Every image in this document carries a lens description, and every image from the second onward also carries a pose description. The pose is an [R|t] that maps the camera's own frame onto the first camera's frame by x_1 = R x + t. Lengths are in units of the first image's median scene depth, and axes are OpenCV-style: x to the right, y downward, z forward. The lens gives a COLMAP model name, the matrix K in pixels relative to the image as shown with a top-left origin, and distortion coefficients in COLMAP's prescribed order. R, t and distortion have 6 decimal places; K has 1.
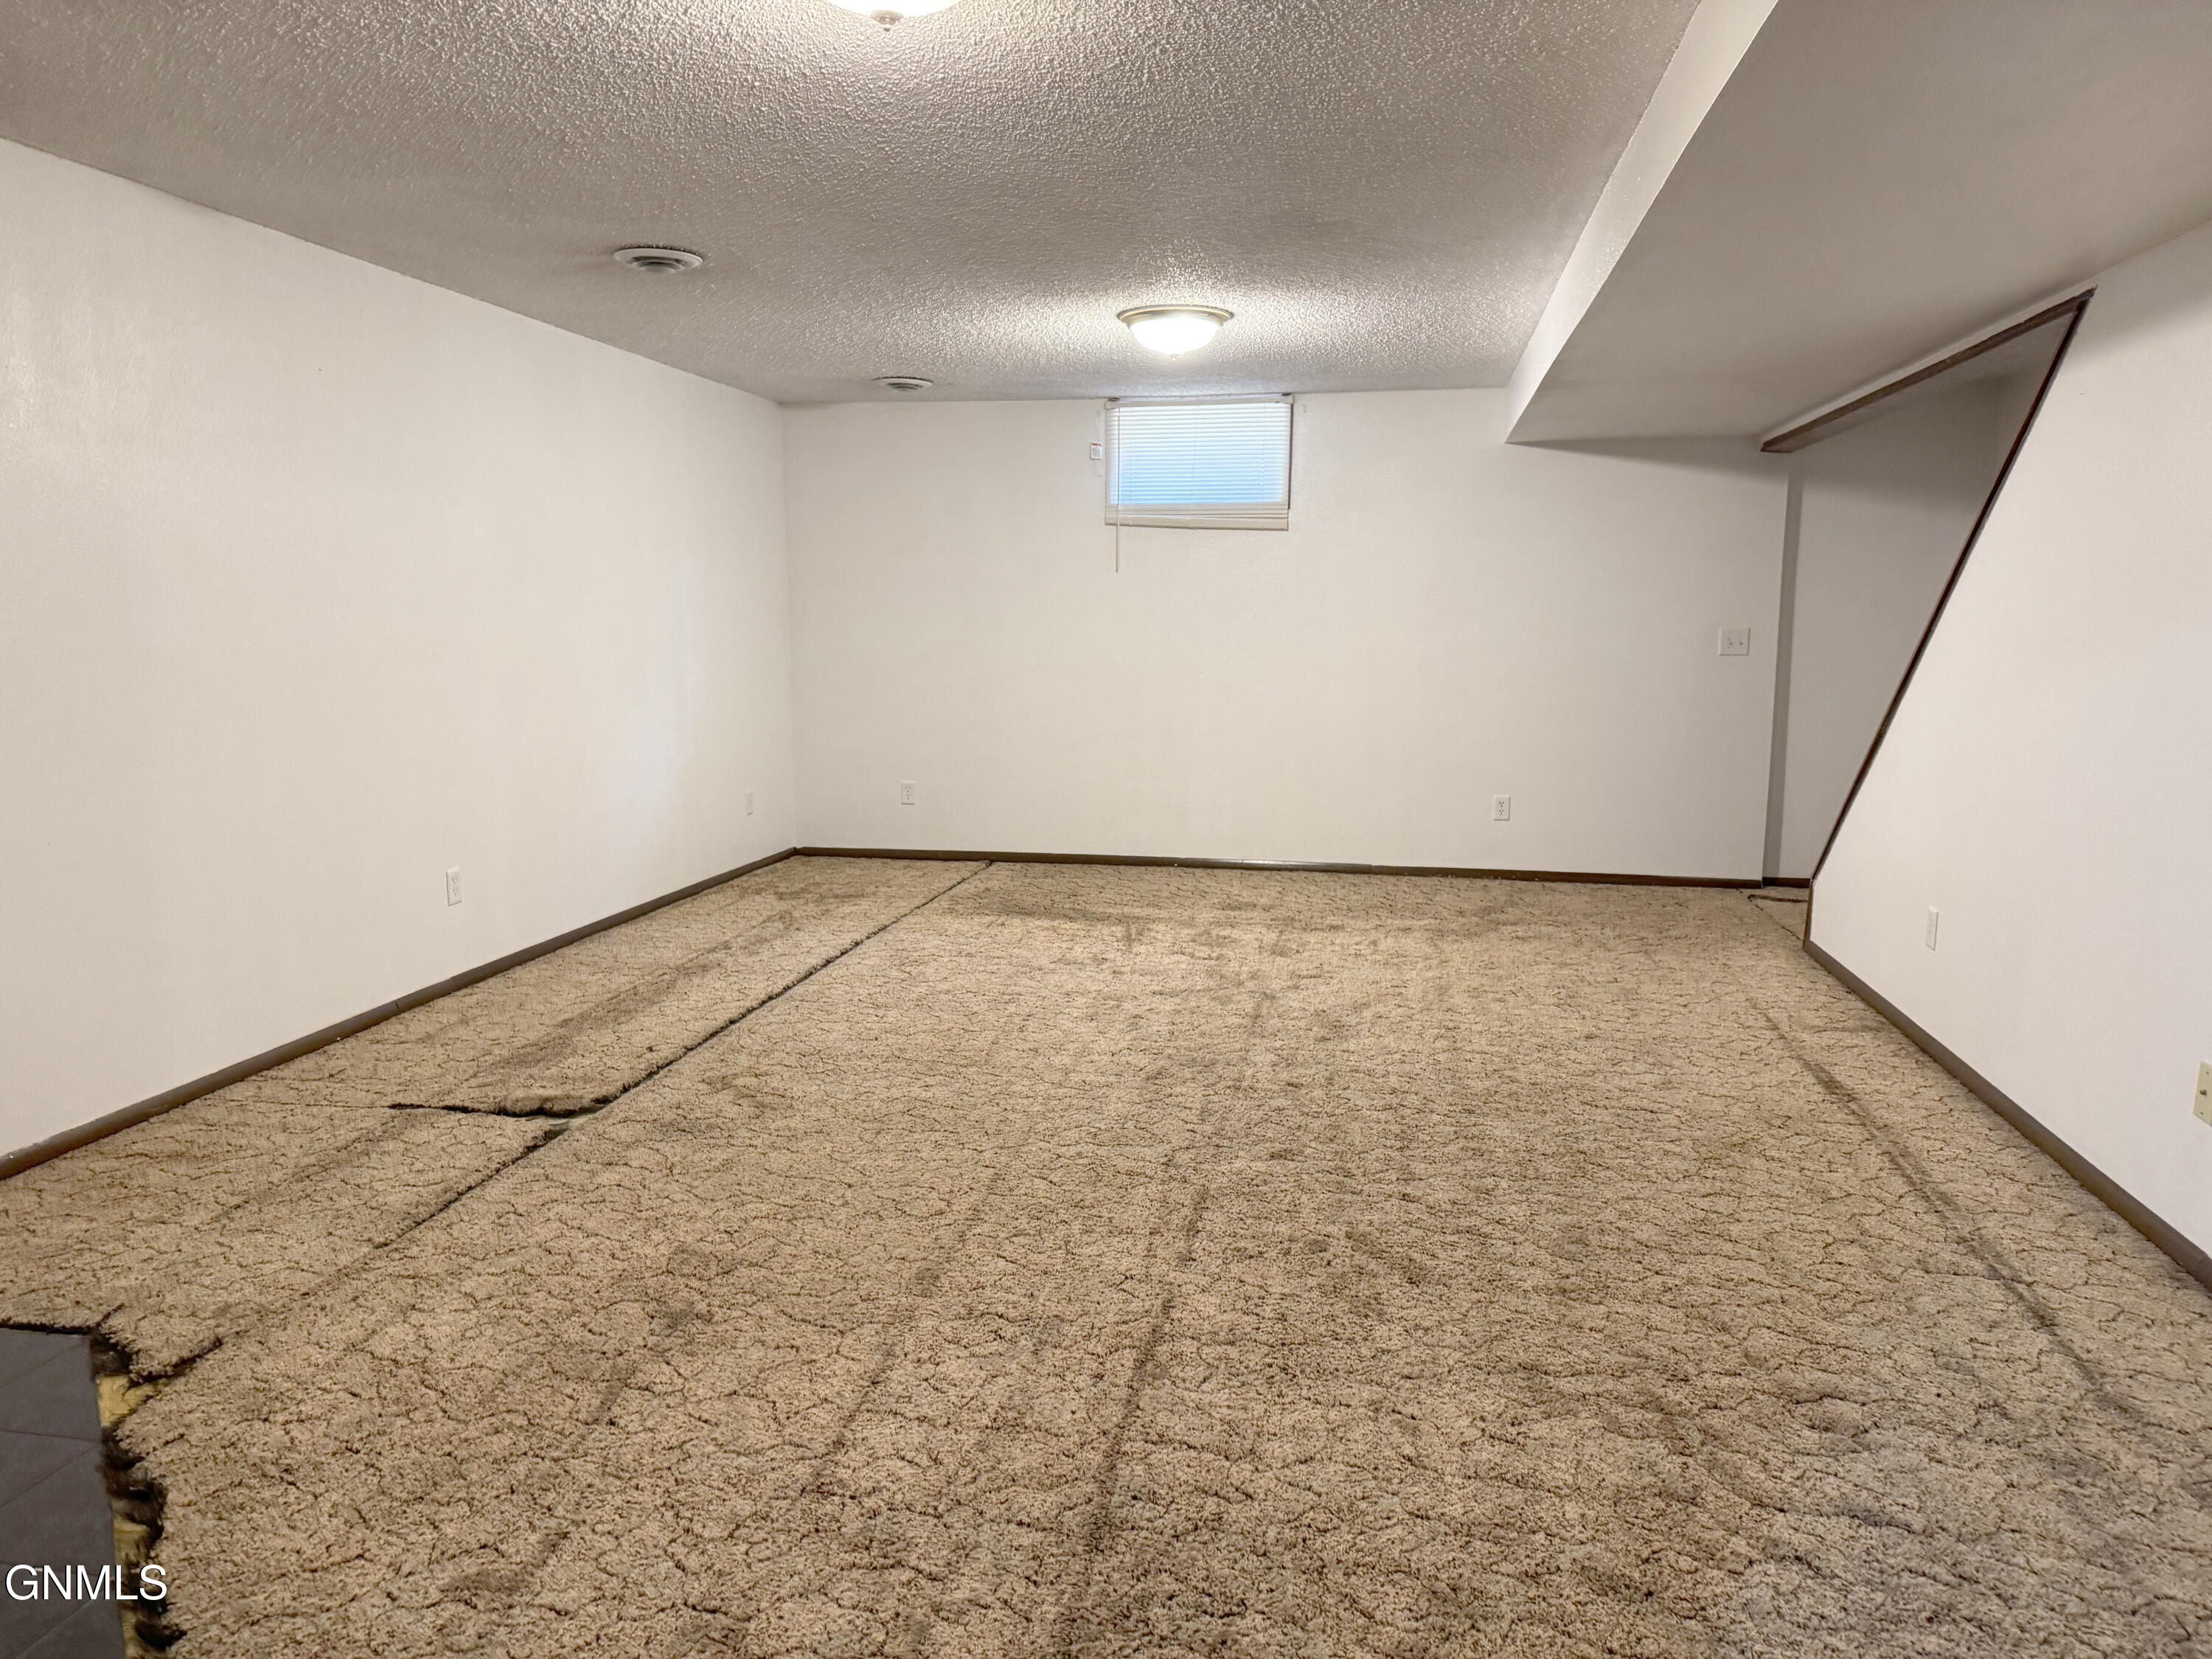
lens RADIAL K [[1522.3, 0, 1106.0], [0, 1522.3, 829.5], [0, 0, 1]] dist [0.106023, -0.150868]
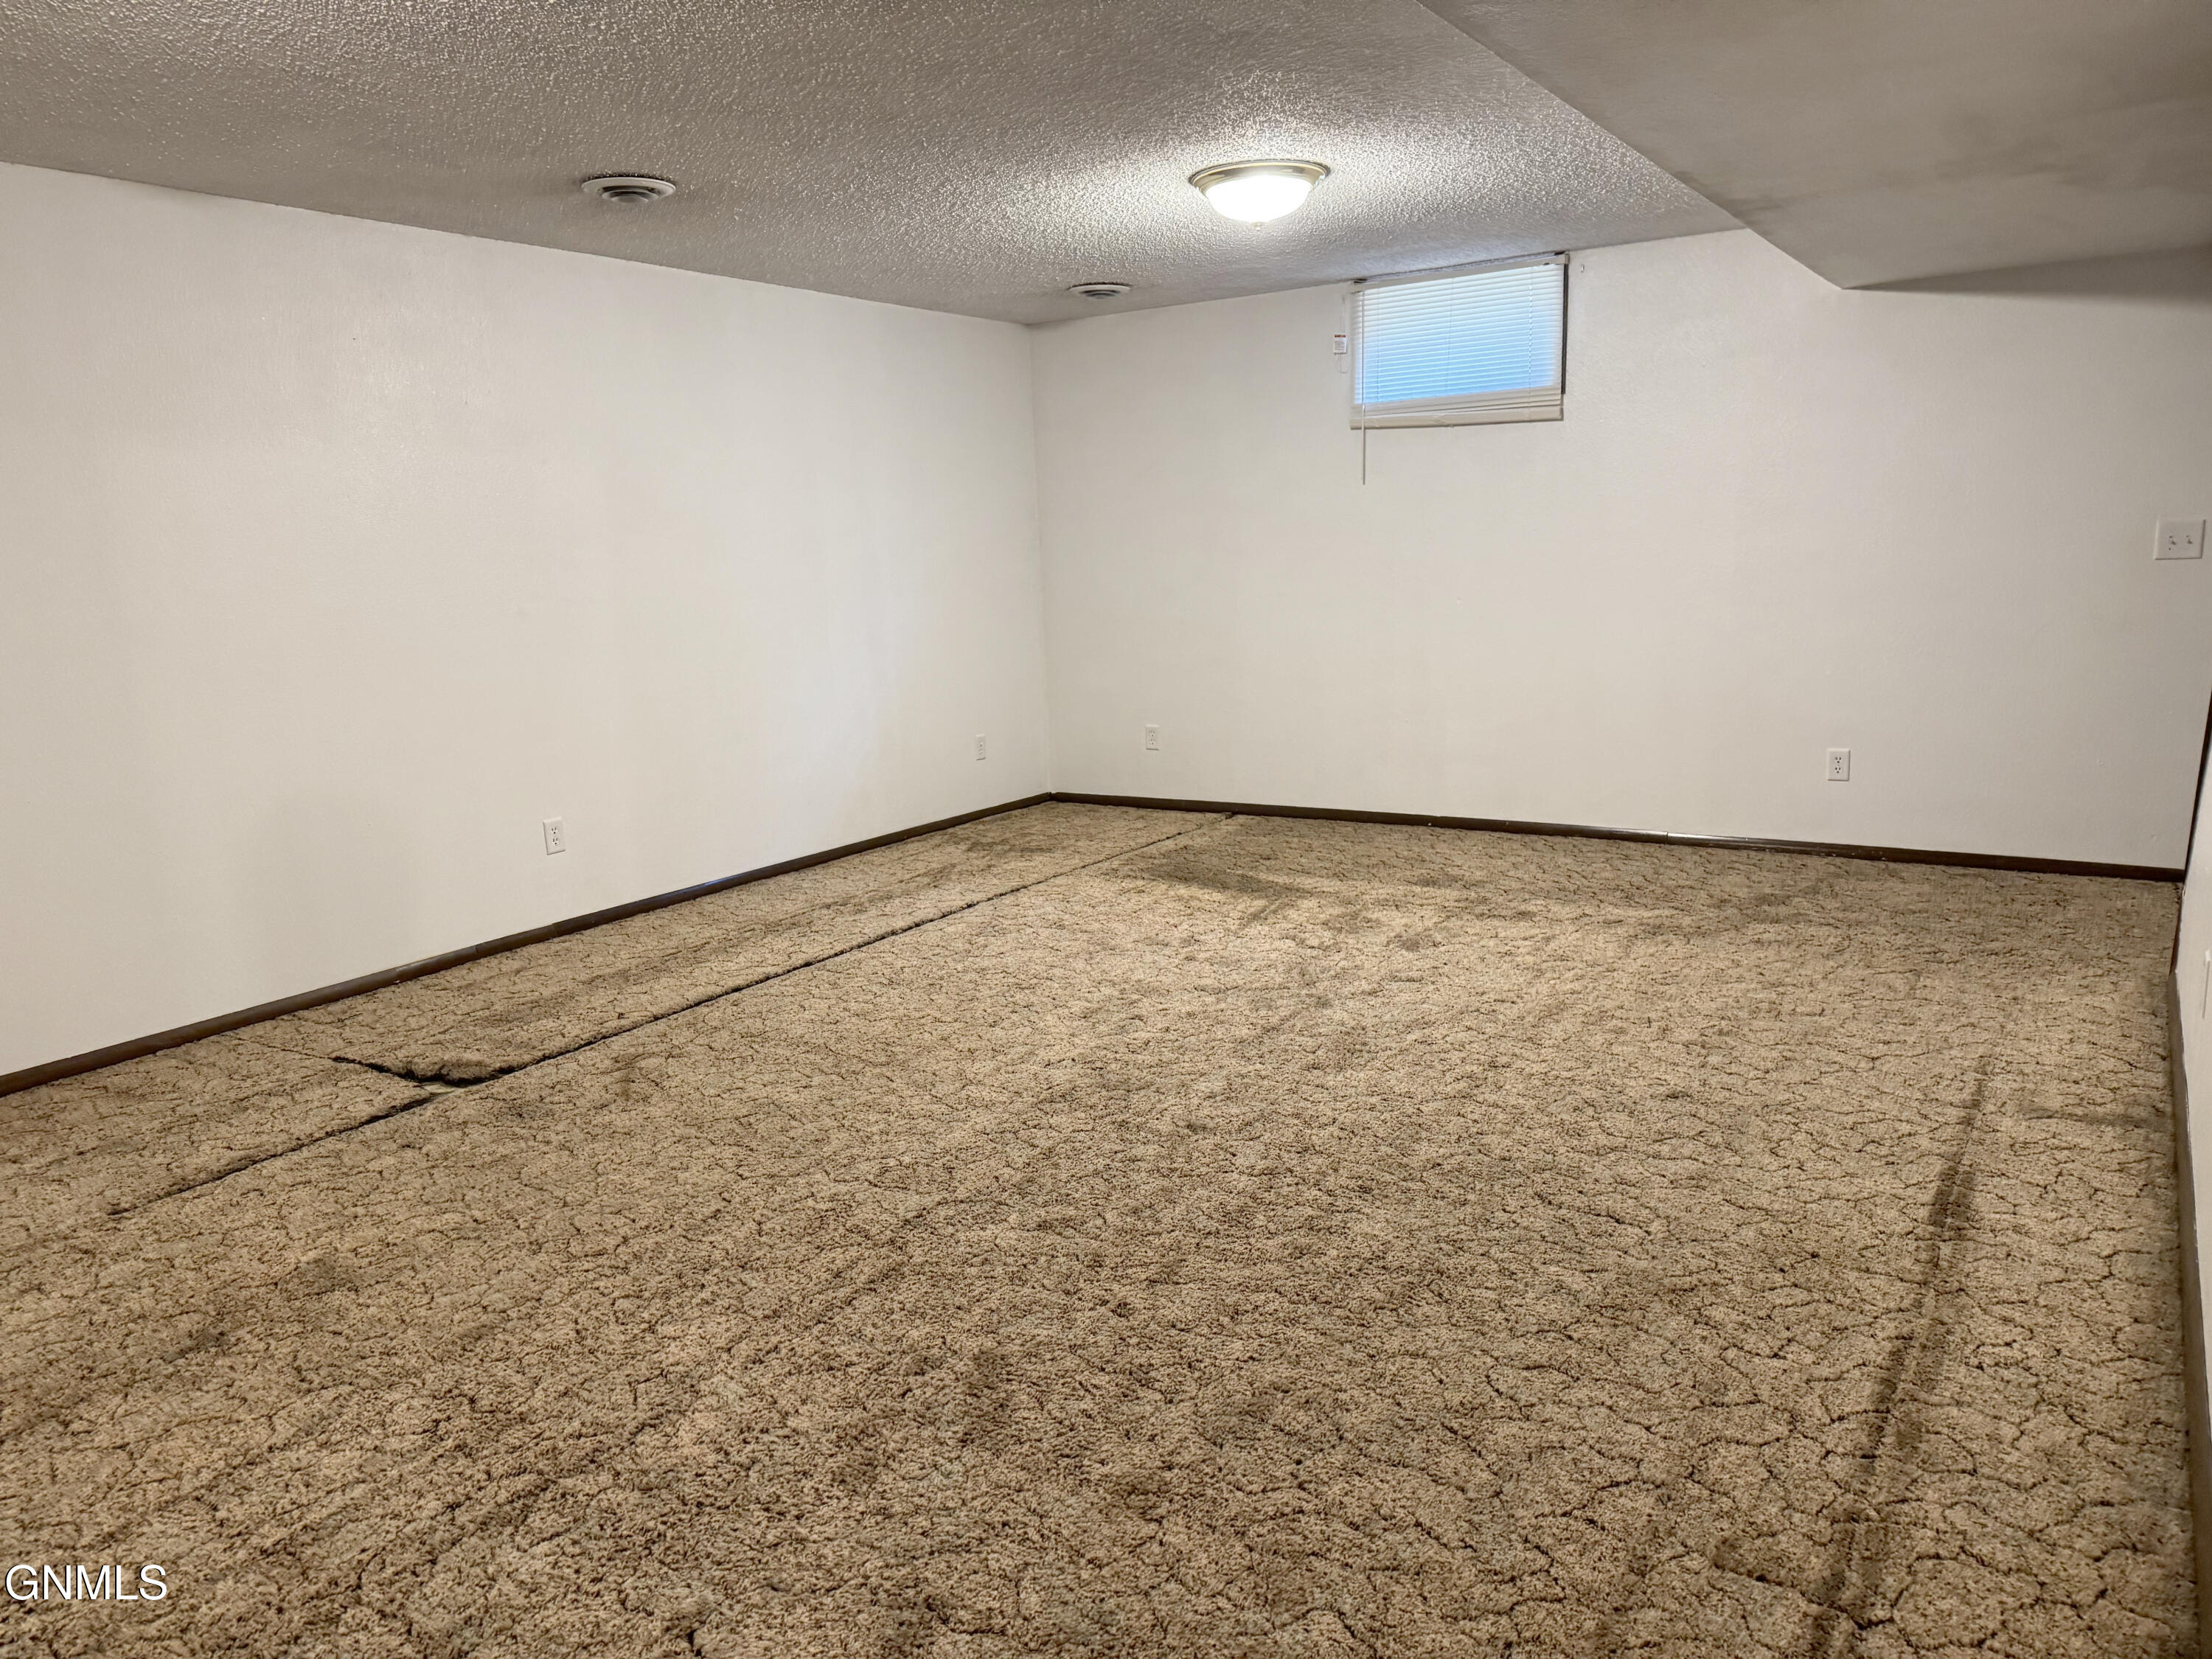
lens RADIAL K [[1522.3, 0, 1106.0], [0, 1522.3, 829.5], [0, 0, 1]] dist [0.106023, -0.150868]
pose [[0.921452, 0.031181, -0.387240, 0.256156], [-0.011169, 0.998488, 0.053824, -0.021817], [0.388333, -0.045271, 0.920407, 0.160296]]
